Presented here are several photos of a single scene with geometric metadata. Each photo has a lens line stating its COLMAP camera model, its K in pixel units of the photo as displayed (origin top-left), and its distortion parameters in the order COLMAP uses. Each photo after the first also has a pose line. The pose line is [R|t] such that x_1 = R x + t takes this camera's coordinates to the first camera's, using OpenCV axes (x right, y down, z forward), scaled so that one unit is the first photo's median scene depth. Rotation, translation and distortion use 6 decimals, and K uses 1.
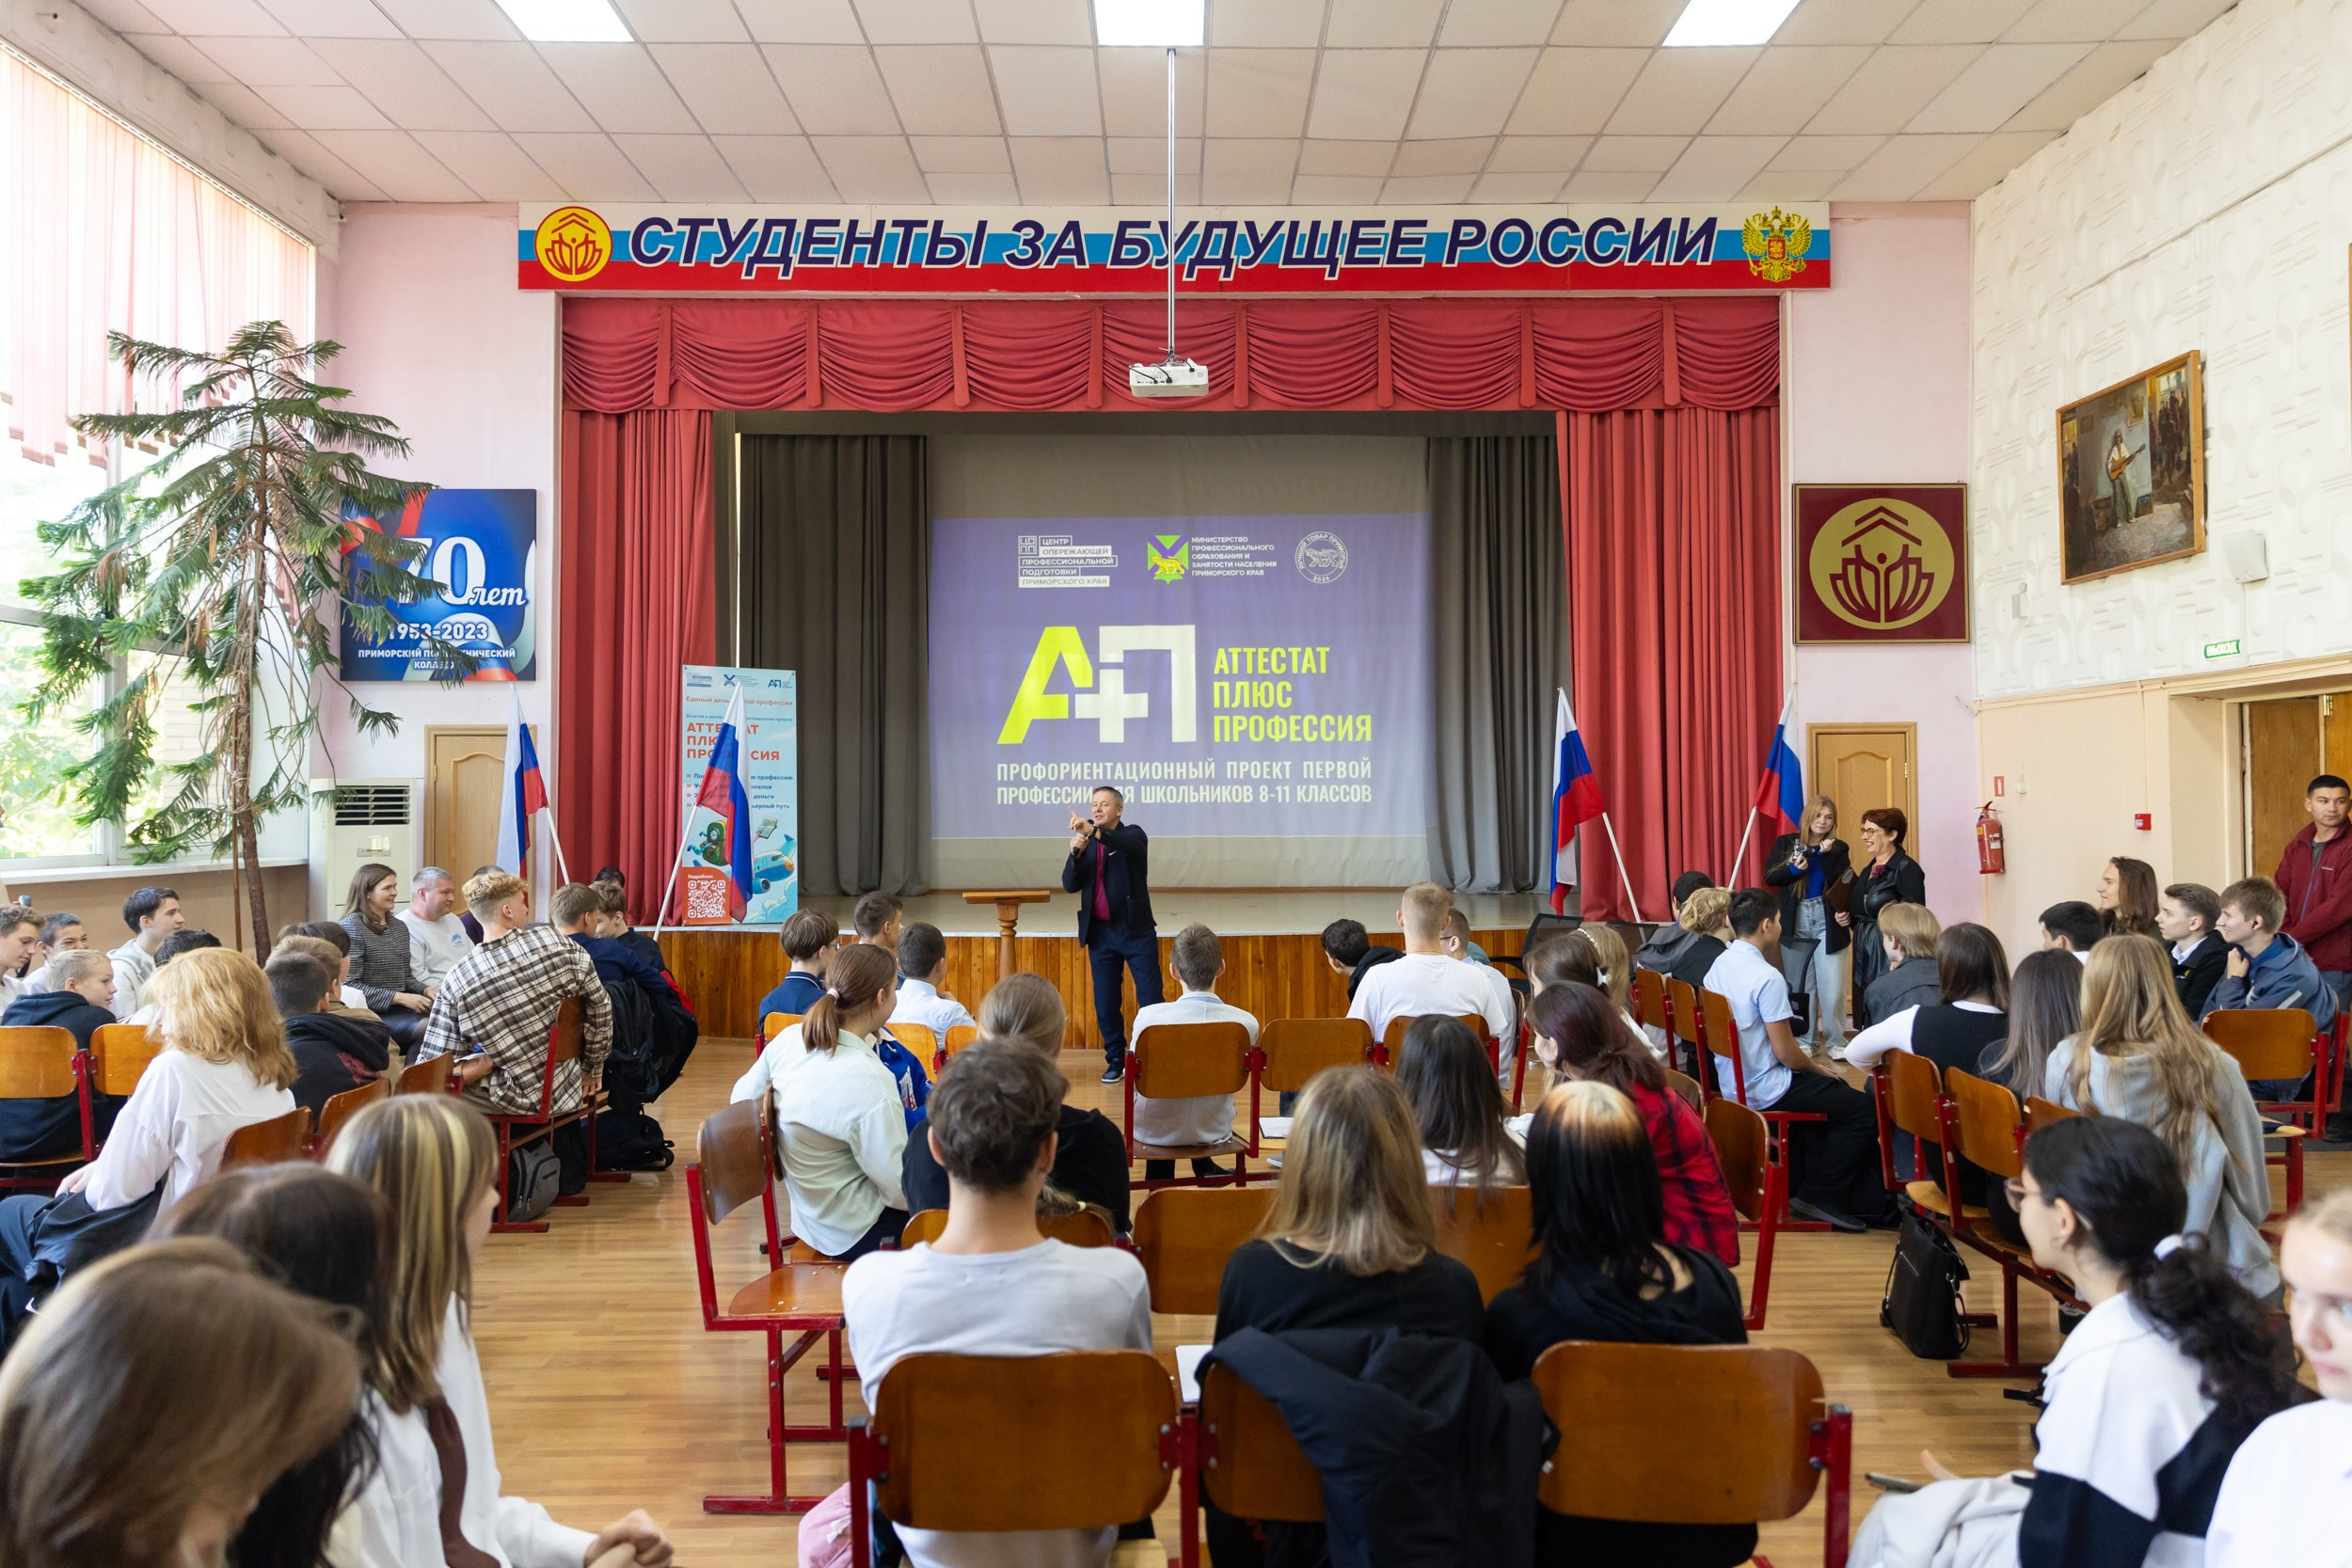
lens RADIAL K [[1658.3, 0, 1191.4], [0, 1658.3, 777.4], [0, 0, 1]] dist [0.034408, -0.006660]
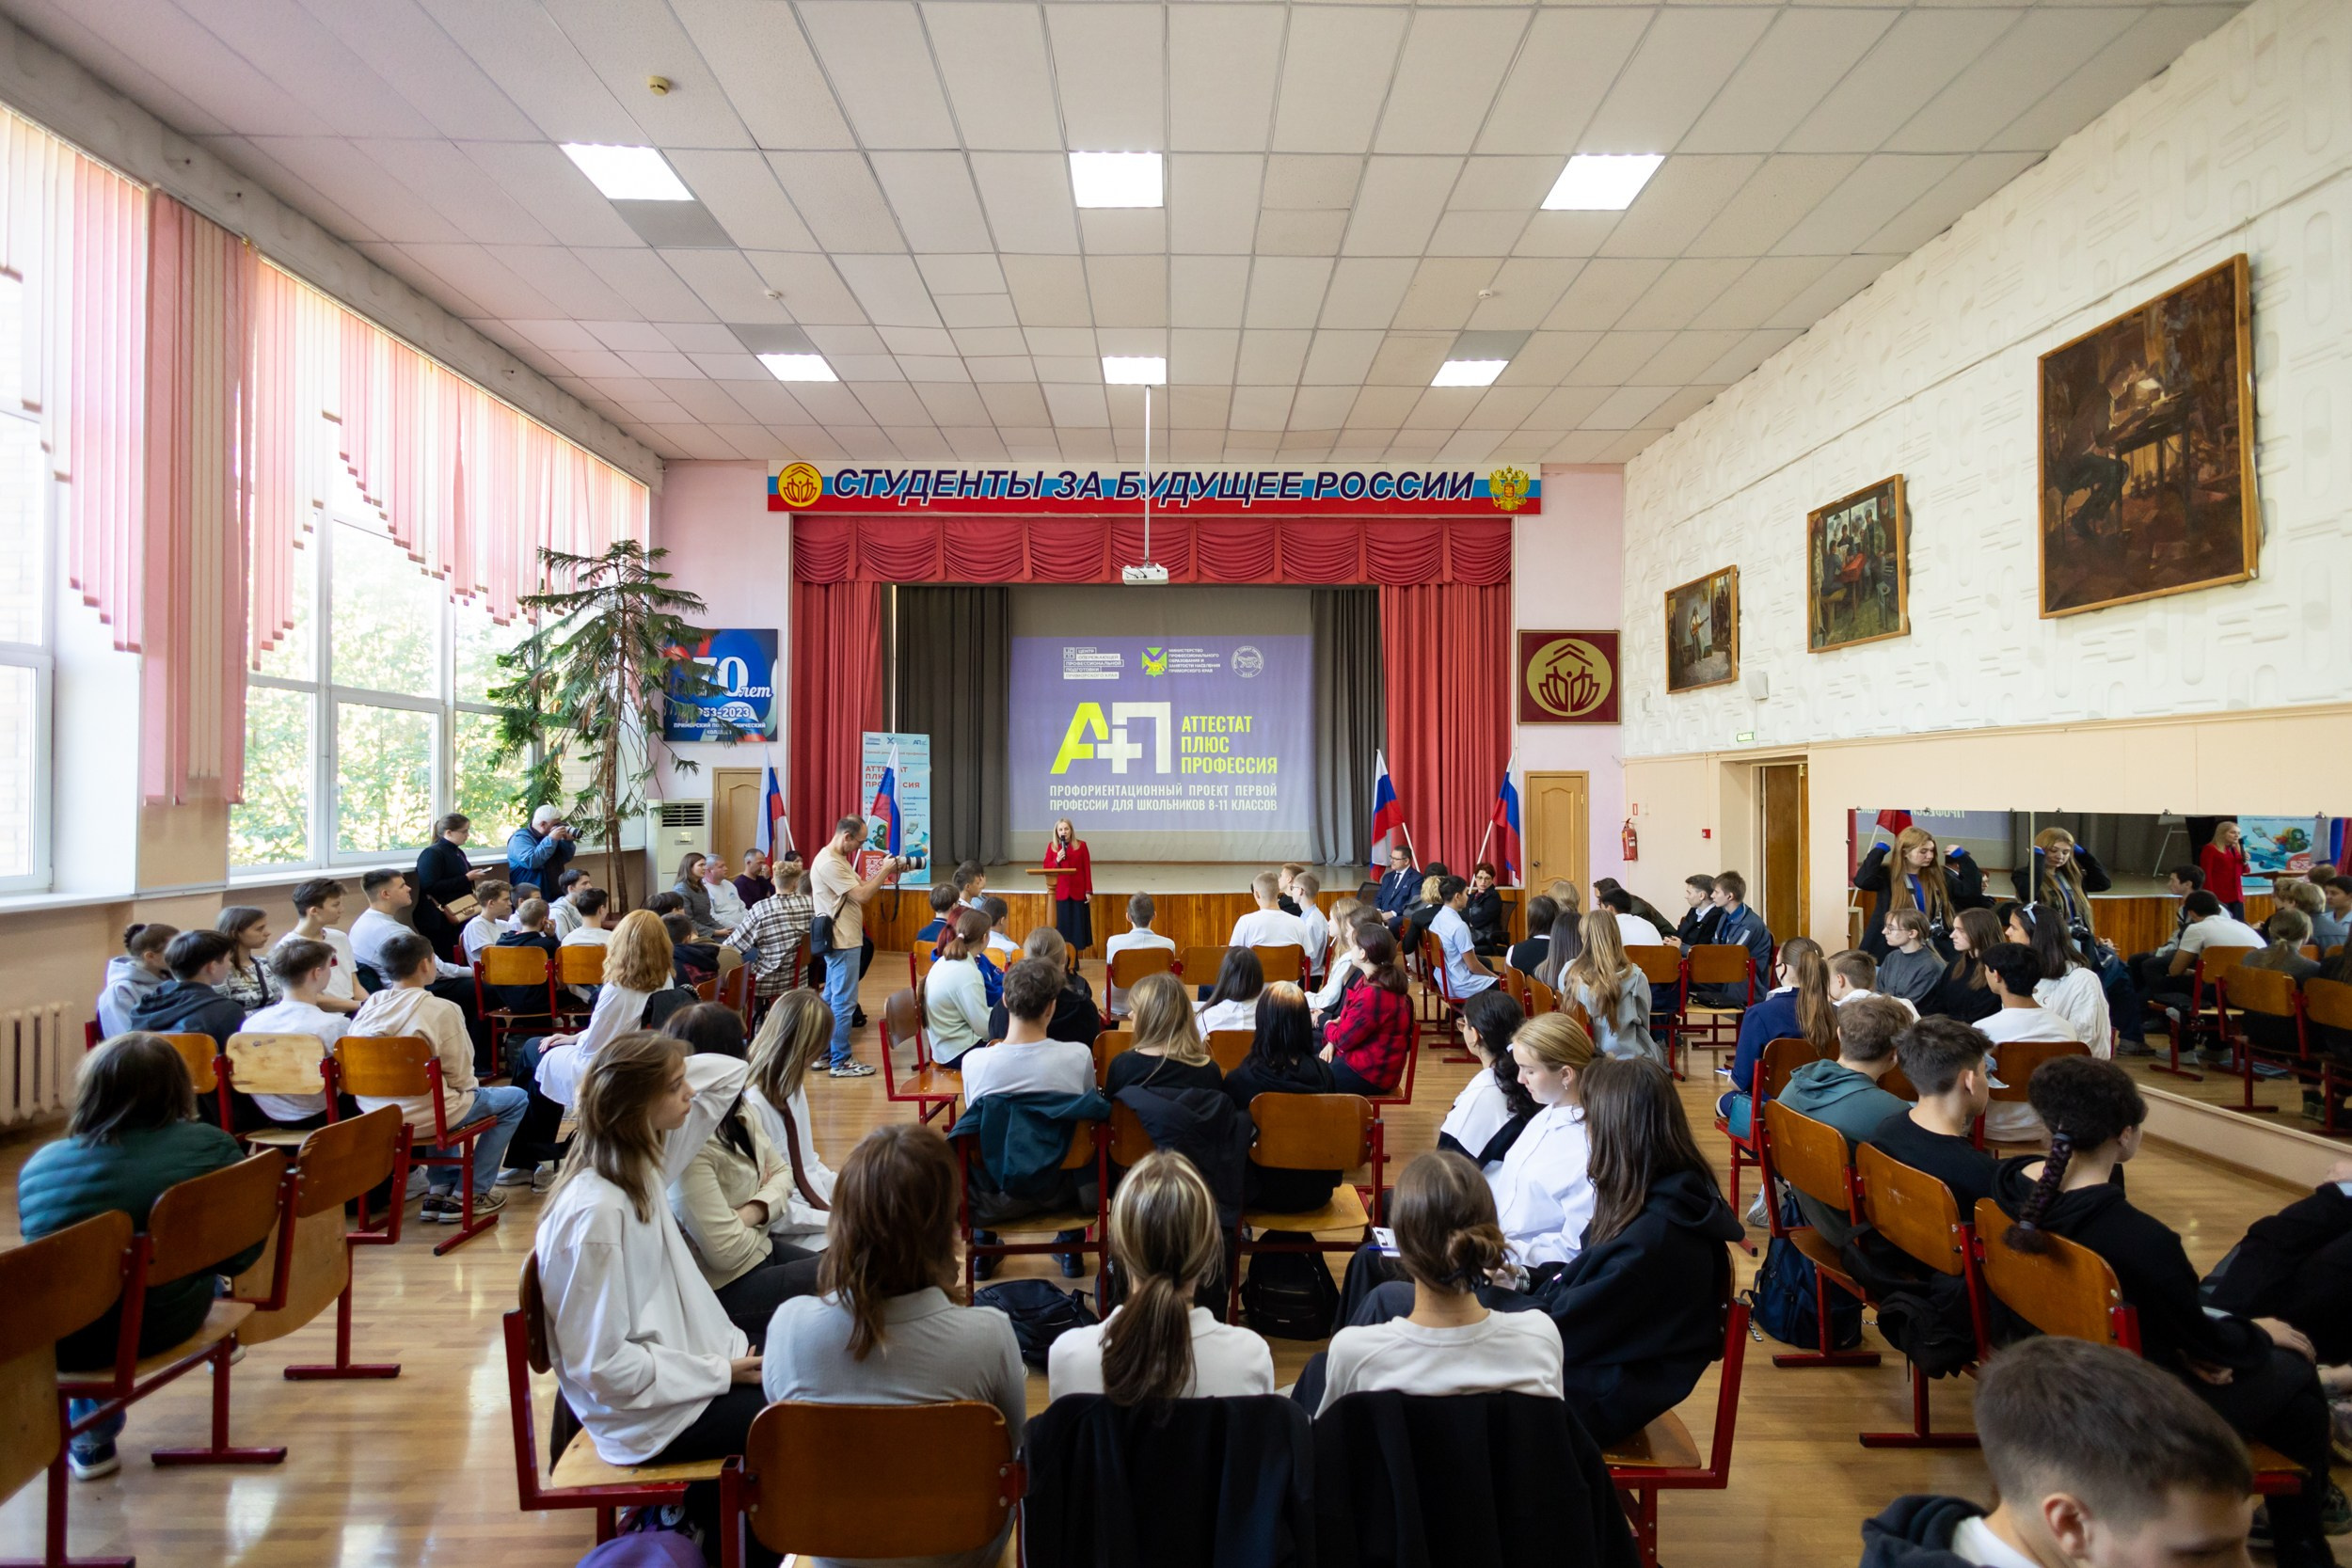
lens RADIAL K [[1082.1, 0, 1178.3], [0, 1082.1, 793.8], [0, 0, 1]] dist [0.039804, 0.000776]
pose [[0.999964, 0.006891, -0.004935, 0.022519], [-0.006824, 0.999887, 0.013430, -0.021911], [0.005027, -0.013396, 0.999898, -0.110164]]
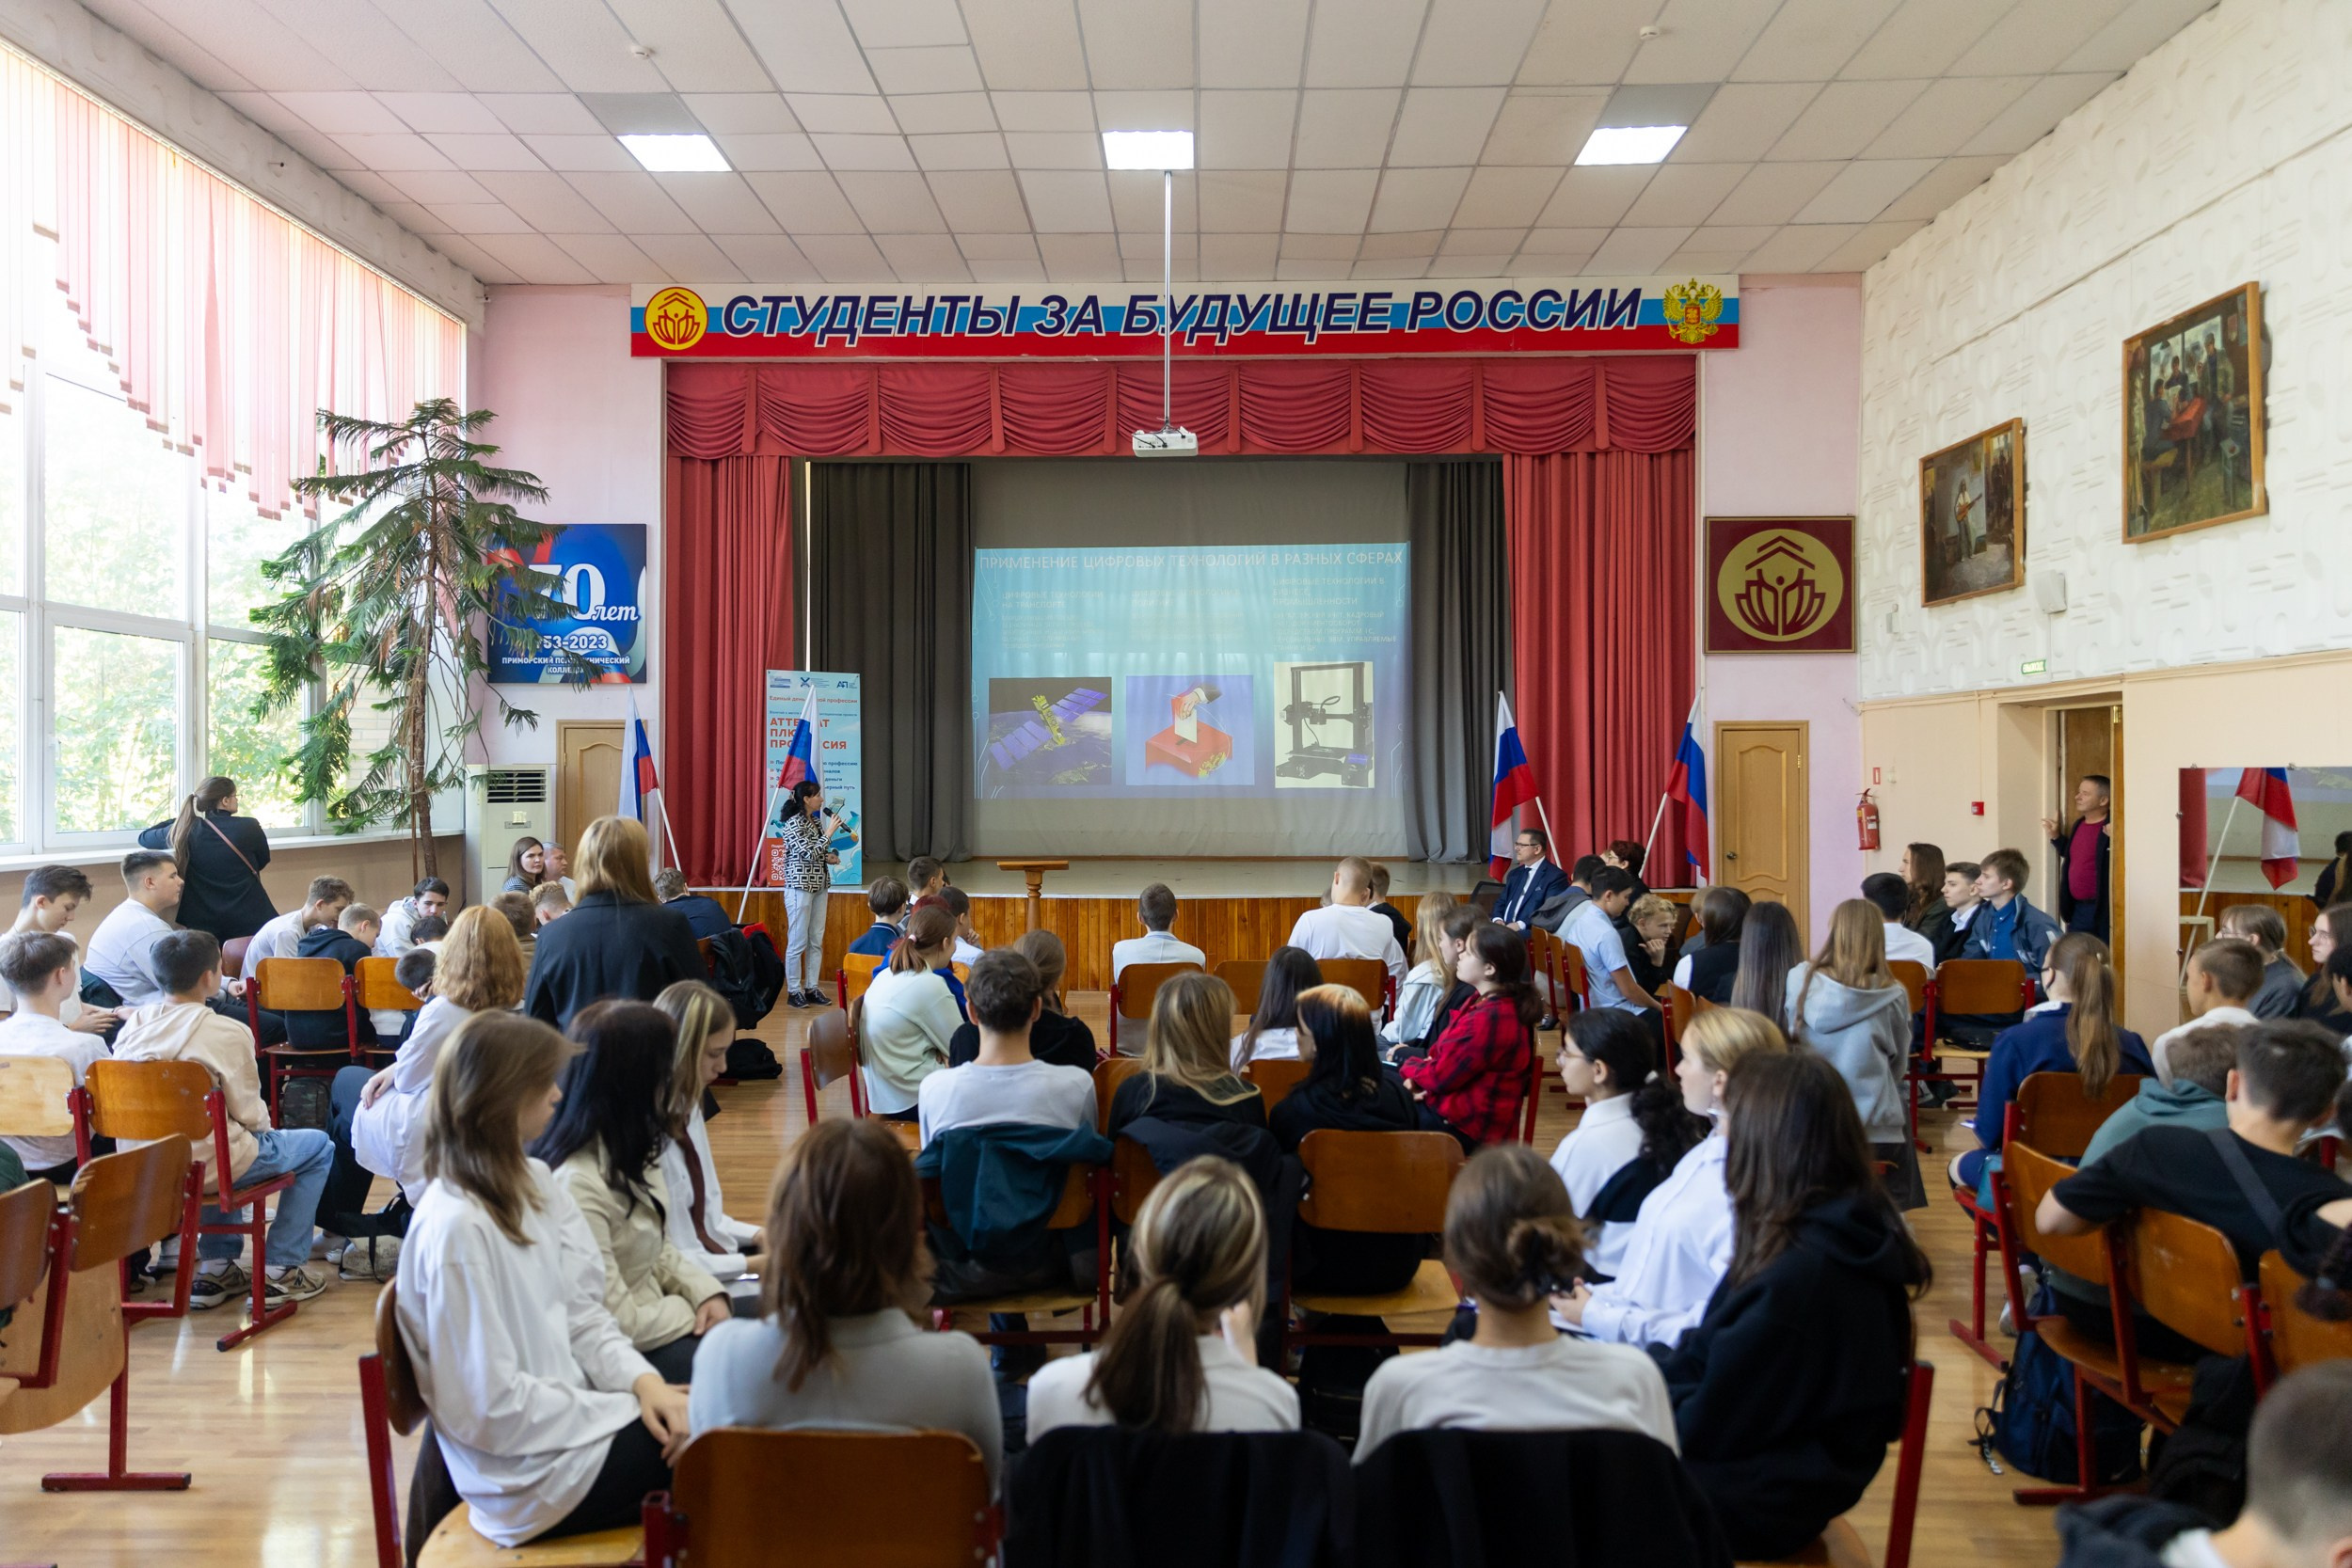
lens RADIAL K [[1591.6, 0, 1167.2], [0, 1591.6, 779.3], [0, 0, 1]] dist [0.059473, -0.004589]
pose [[0.999302, 0.004561, -0.037082, 0.026448], [-0.003814, 0.999789, 0.020174, -0.013047], [0.037166, -0.020018, 0.999109, -0.144574]]
